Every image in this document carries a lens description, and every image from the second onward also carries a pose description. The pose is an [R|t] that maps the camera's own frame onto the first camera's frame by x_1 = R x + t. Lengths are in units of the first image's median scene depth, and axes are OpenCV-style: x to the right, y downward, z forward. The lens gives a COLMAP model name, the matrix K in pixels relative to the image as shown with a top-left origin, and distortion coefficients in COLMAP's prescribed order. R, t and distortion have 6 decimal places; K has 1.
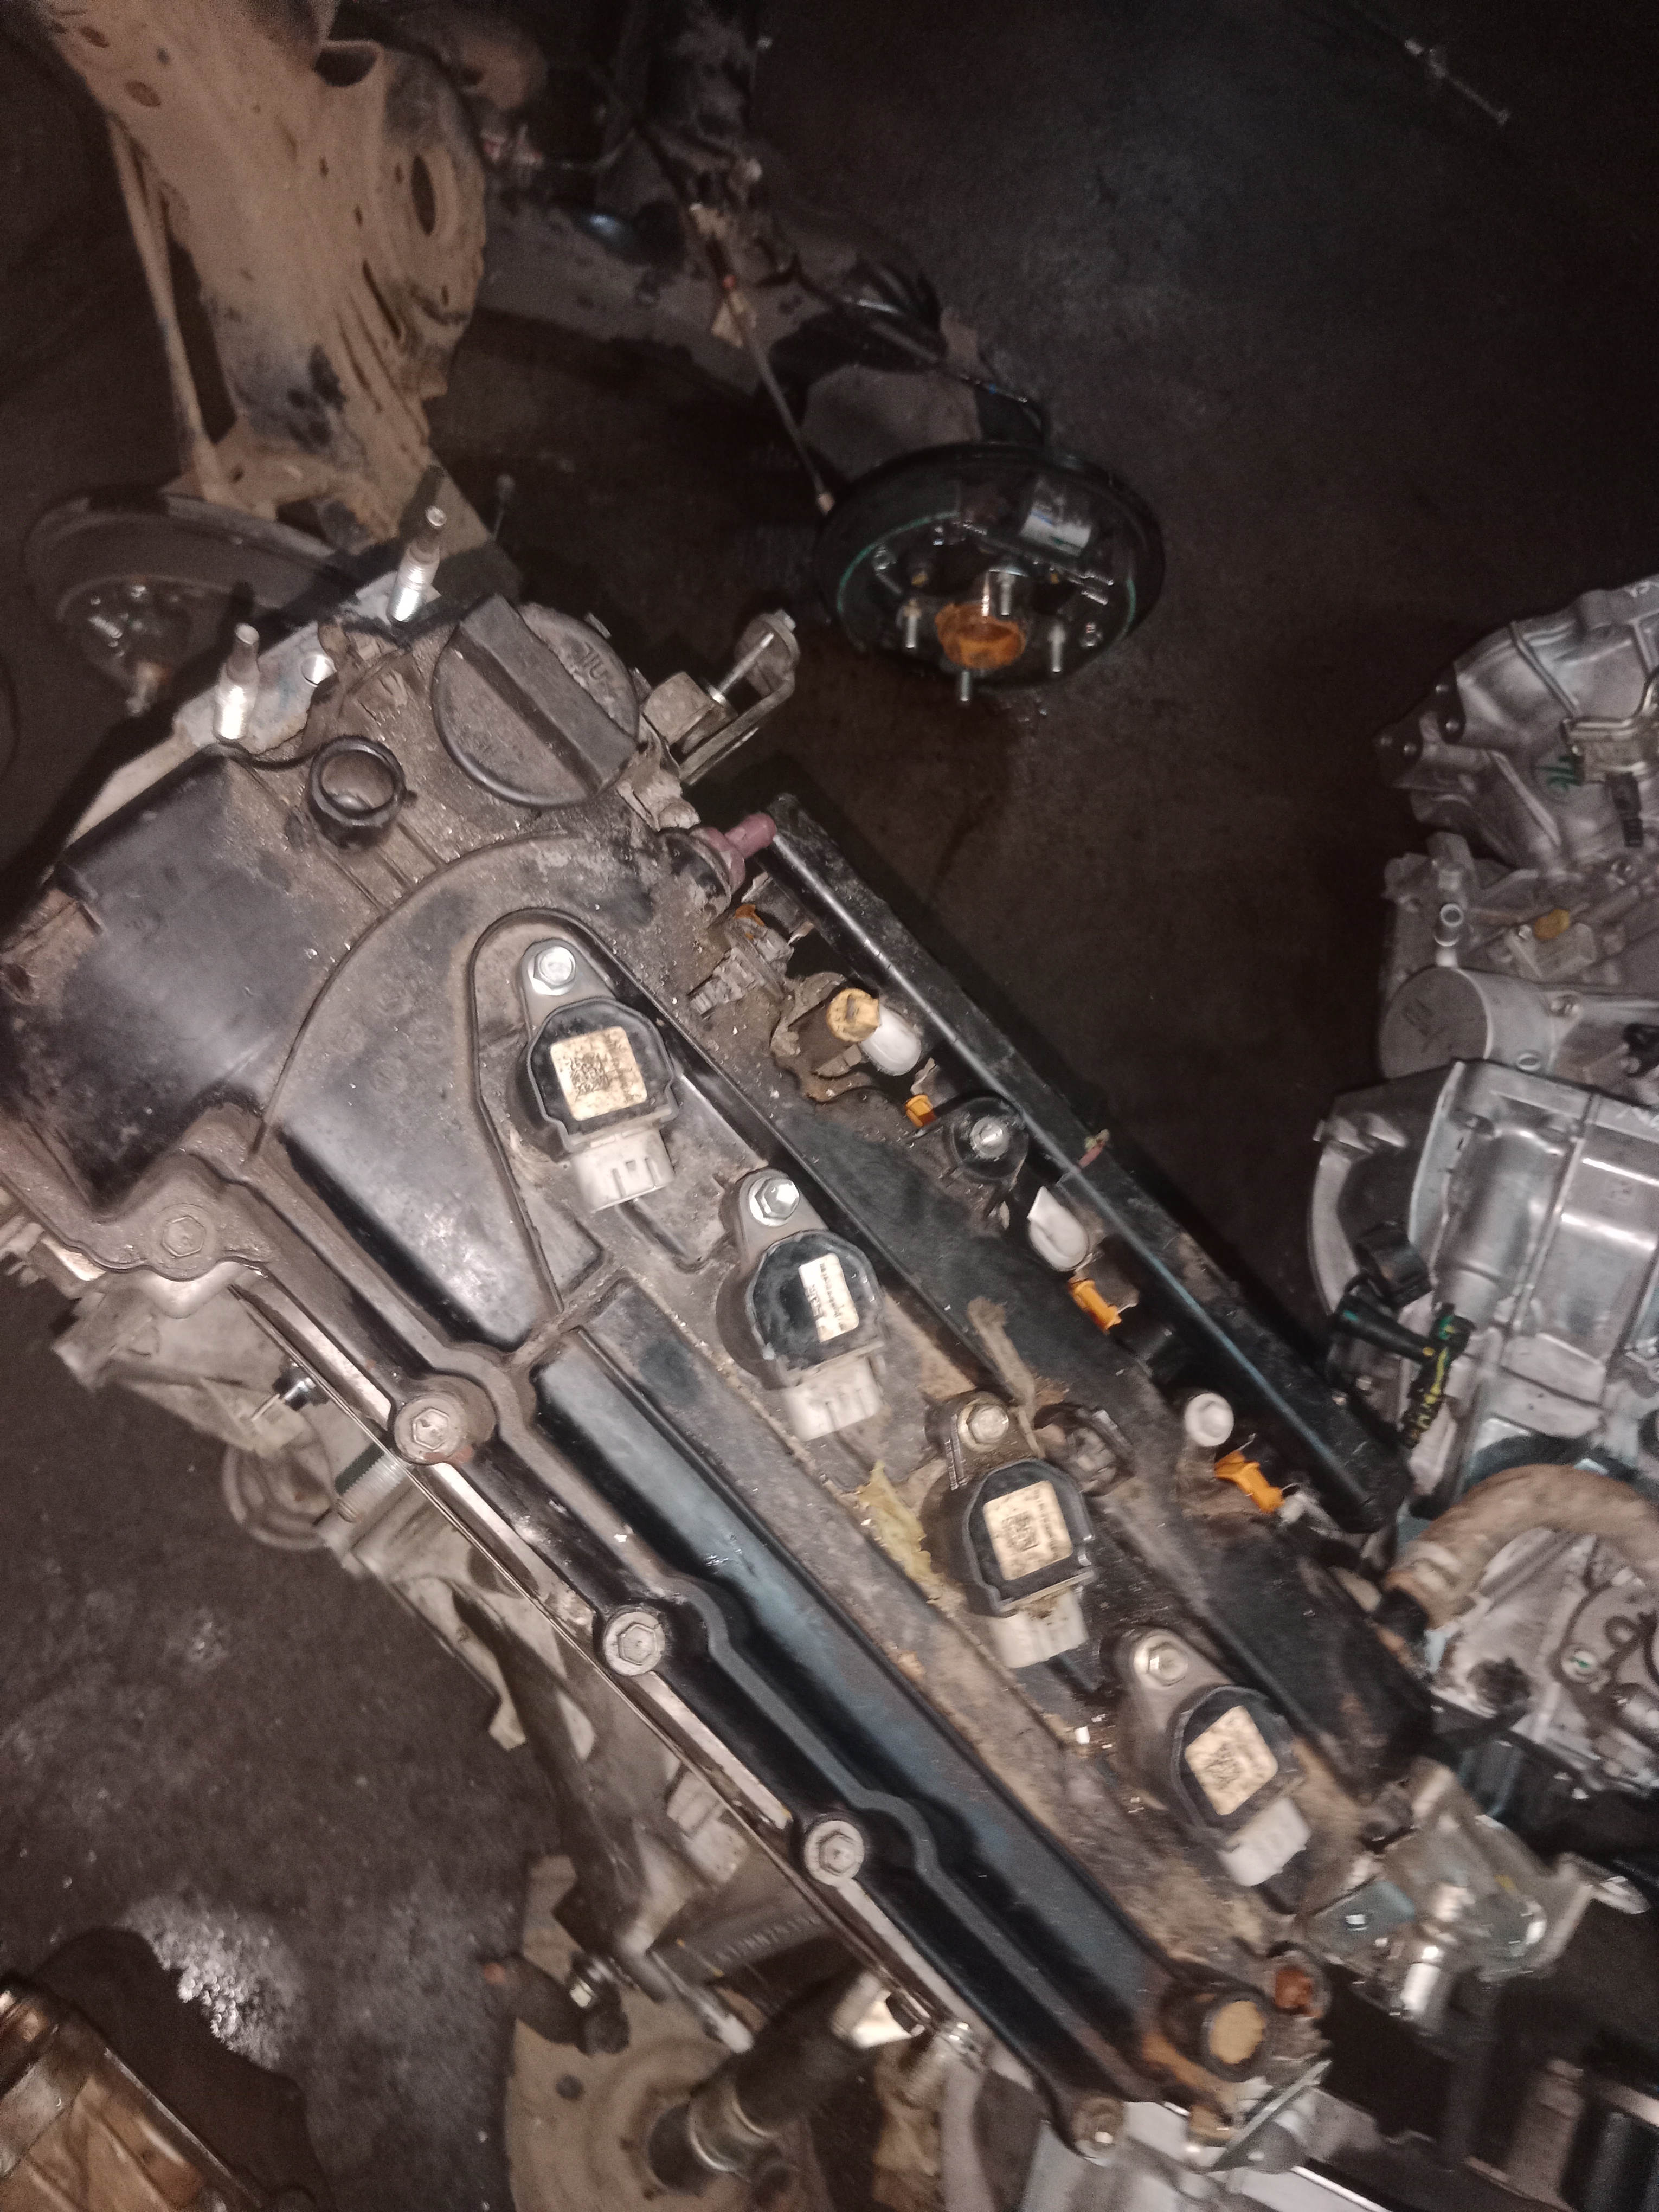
lens RADIAL K [[1705.9, 0, 829.5], [0, 1705.9, 1106.0], [0, 0, 1]] dist [0.083383, -0.151765]
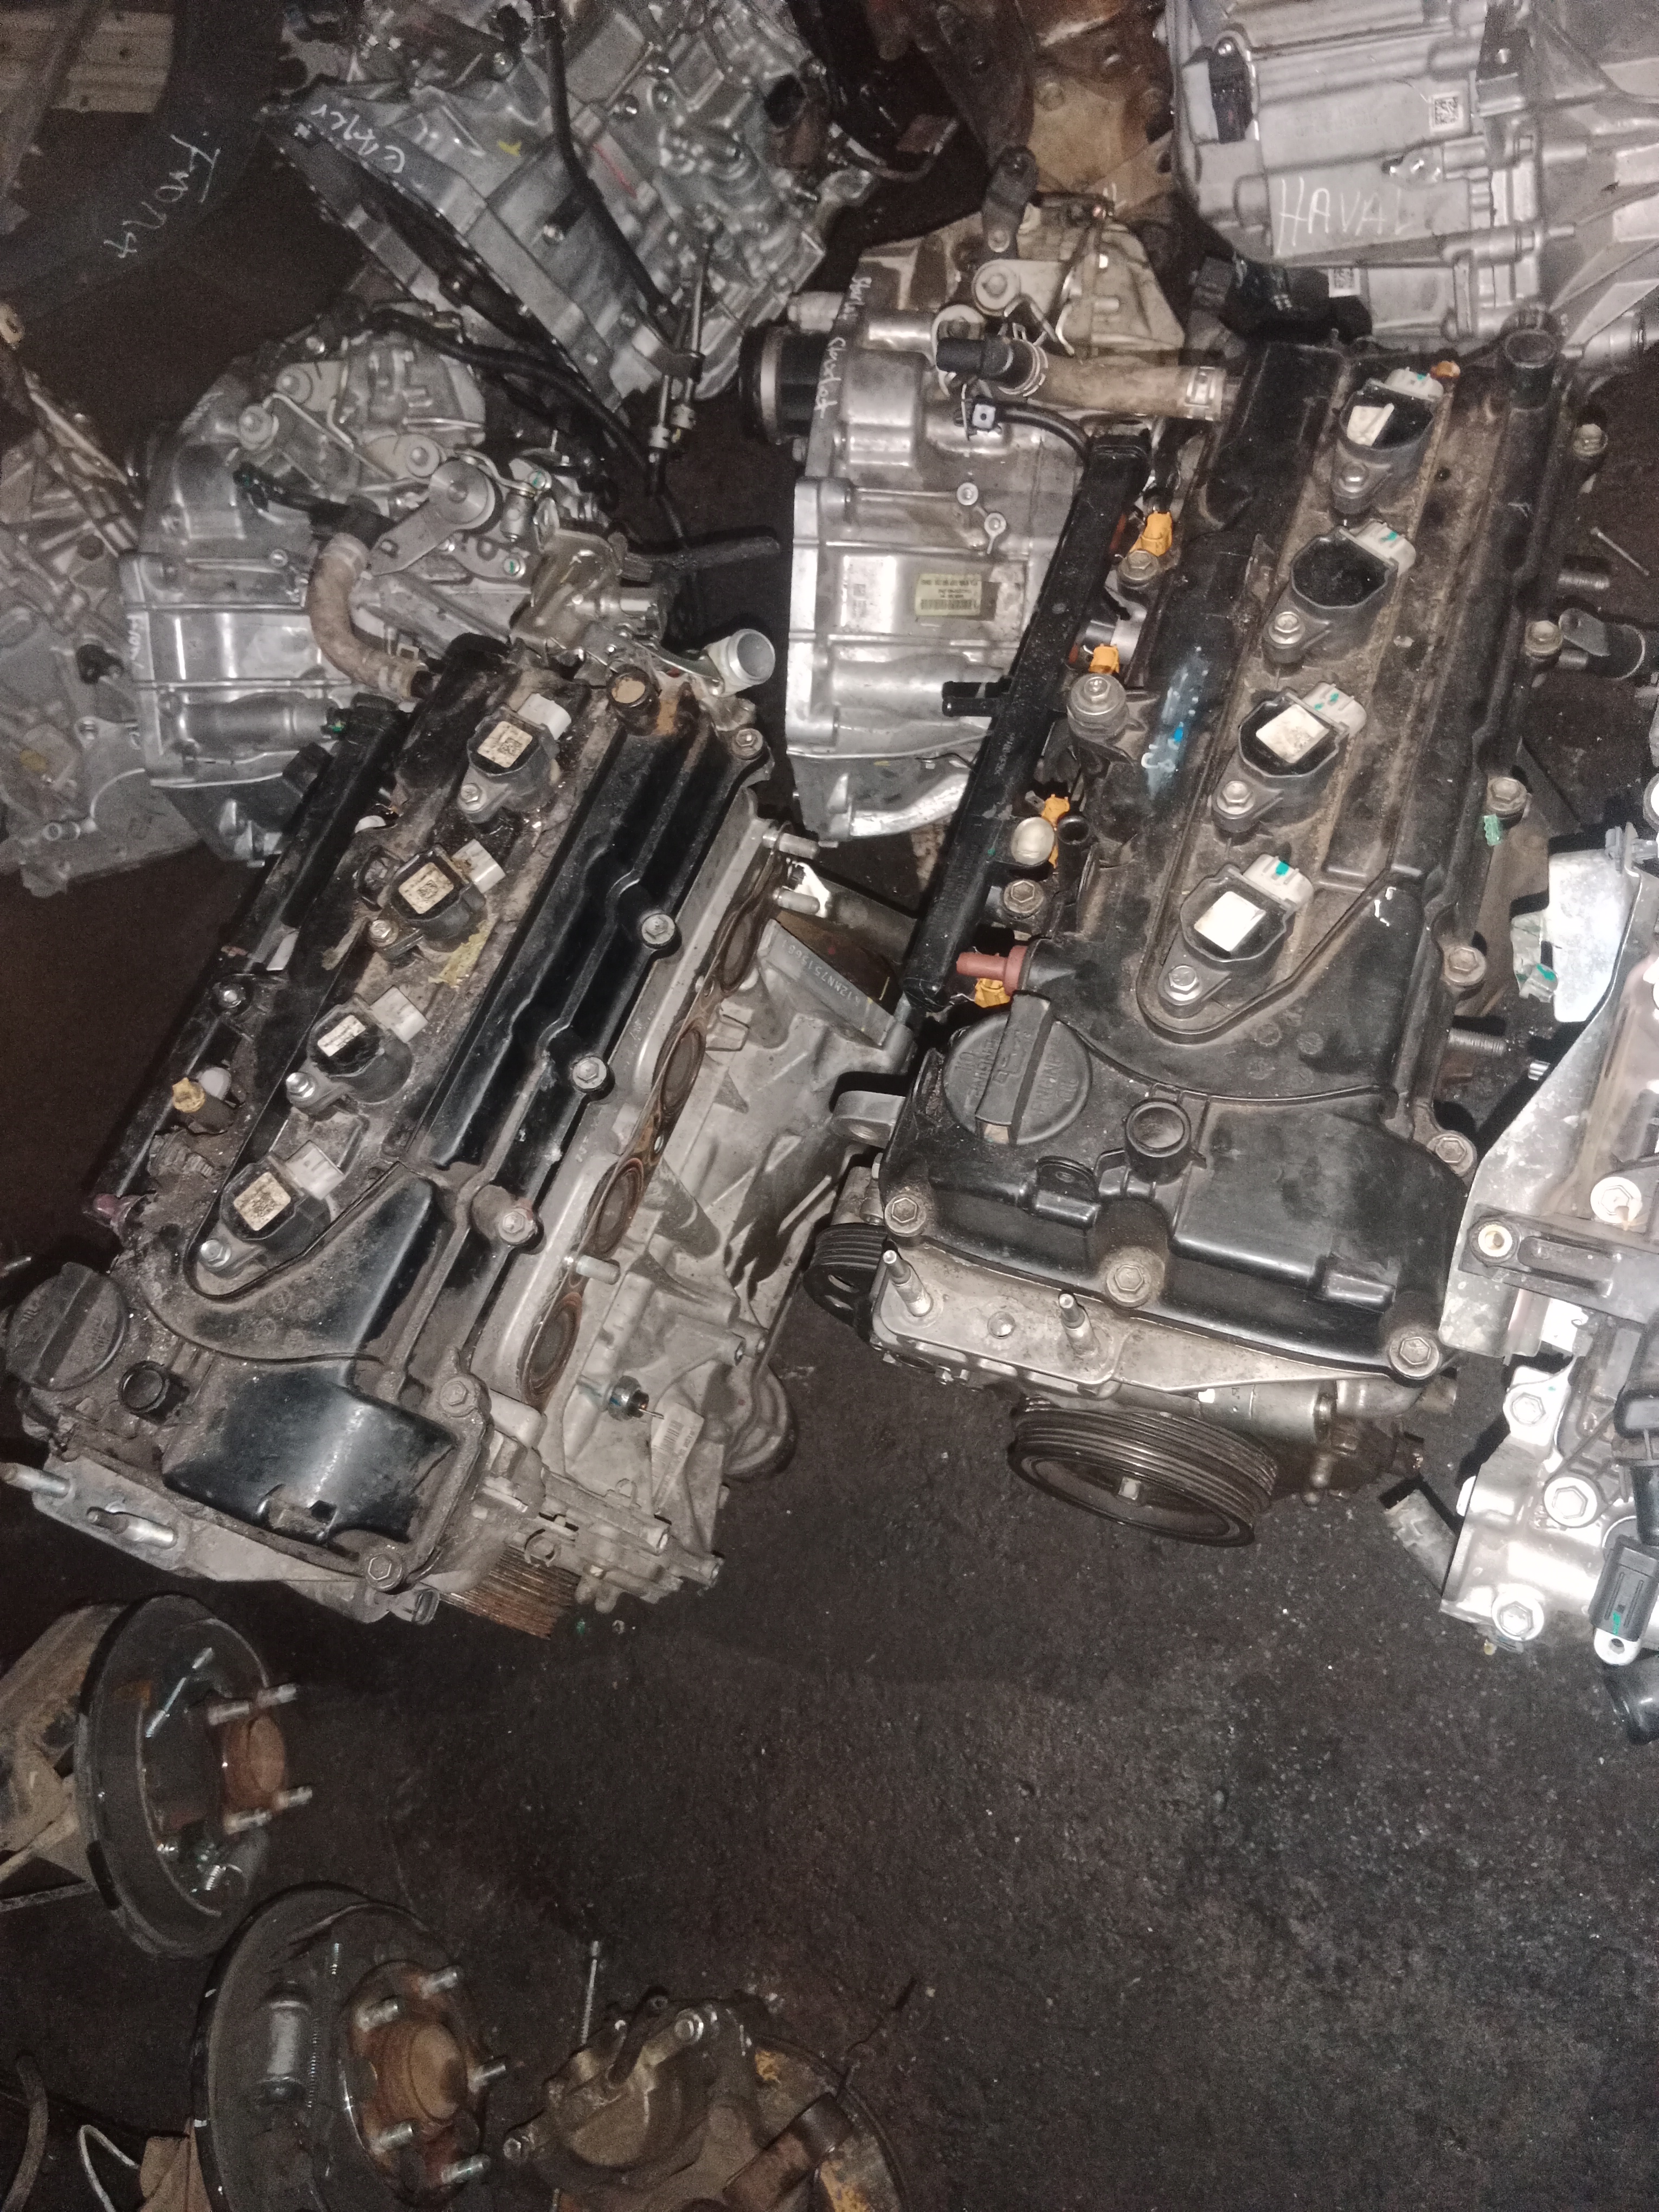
lens RADIAL K [[1705.9, 0, 829.5], [0, 1705.9, 1106.0], [0, 0, 1]] dist [0.083383, -0.151765]
pose [[-0.405604, -0.910363, 0.082006, -0.402690], [0.901237, -0.383337, 0.202050, 0.175175], [-0.152503, 0.155859, 0.975936, -0.763605]]
